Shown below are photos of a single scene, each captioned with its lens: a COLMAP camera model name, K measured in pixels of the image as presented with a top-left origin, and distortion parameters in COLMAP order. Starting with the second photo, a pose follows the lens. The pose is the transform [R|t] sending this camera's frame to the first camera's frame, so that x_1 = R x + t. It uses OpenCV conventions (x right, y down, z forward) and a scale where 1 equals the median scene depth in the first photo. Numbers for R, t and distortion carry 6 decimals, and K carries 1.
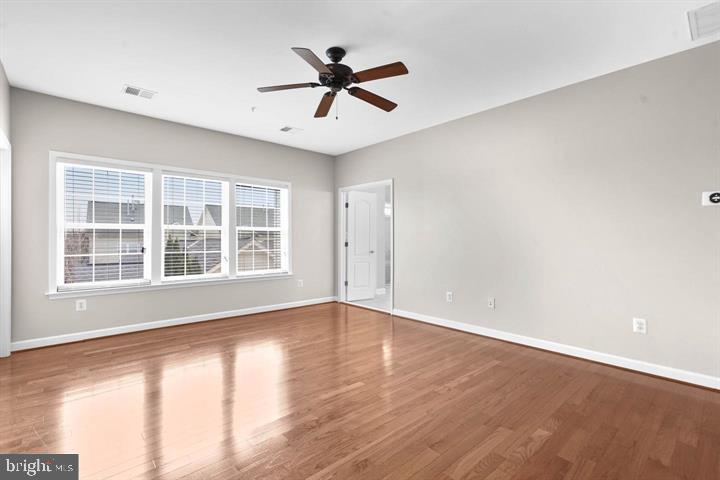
lens RADIAL K [[320.4, 0, 360.0], [0, 320.4, 240.0], [0, 0, 1]] dist [0.016262, -0.000132]
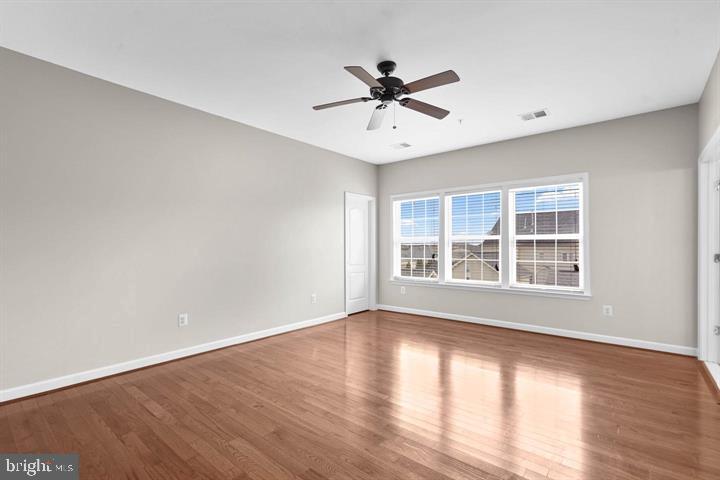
lens RADIAL K [[327.1, 0, 360.4], [0, 327.1, 248.9], [0, 0, 1]] dist [-0.001502, 0.000020]
pose [[0.183413, 0.004765, -0.983024, 0.551757], [-0.004346, 0.999982, 0.004036, -0.002317], [0.983026, 0.003532, 0.183430, 0.430421]]
